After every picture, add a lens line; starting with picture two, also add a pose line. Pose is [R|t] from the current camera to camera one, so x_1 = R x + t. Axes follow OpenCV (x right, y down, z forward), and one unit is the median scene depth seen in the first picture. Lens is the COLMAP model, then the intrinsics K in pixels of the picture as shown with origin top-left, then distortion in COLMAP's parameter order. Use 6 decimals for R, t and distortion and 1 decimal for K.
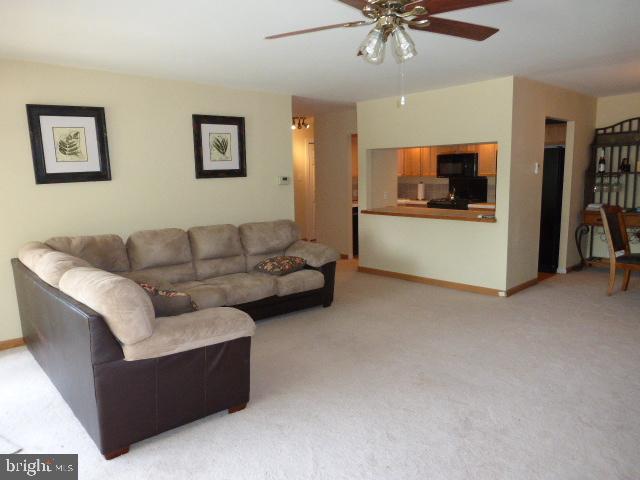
lens RADIAL K [[470.2, 0, 334.2], [0, 470.2, 243.9], [0, 0, 1]] dist [0.013259, 0.005502]
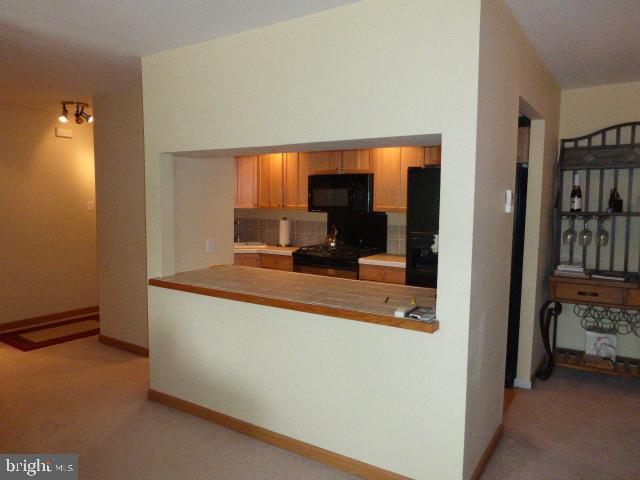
lens RADIAL K [[470.2, 0, 320.1], [0, 470.2, 233.6], [0, 0, 1]] dist [0.013259, 0.005502]
pose [[0.975443, 0.010451, 0.220004, 0.119492], [0.006756, 0.996984, -0.077311, -0.078638], [-0.220148, 0.076898, 0.972431, 0.488206]]
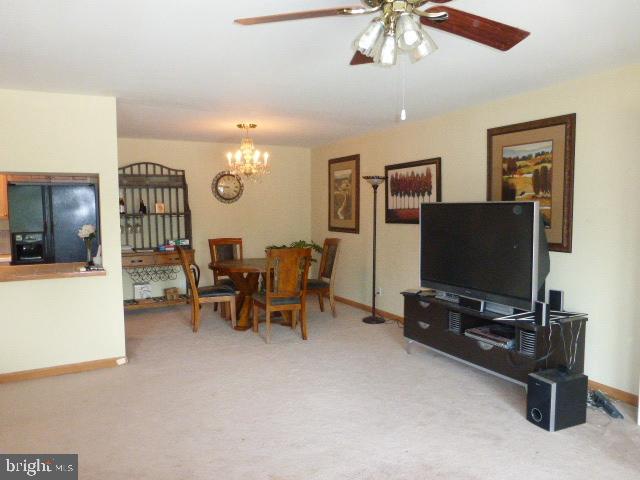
lens RADIAL K [[470.2, 0, 319.6], [0, 470.2, 242.3], [0, 0, 1]] dist [0.013259, 0.005502]
pose [[0.289917, -0.061368, 0.955082, -0.246087], [0.157901, 0.987333, 0.015509, -0.043303], [-0.943936, 0.146312, 0.295935, 0.331813]]
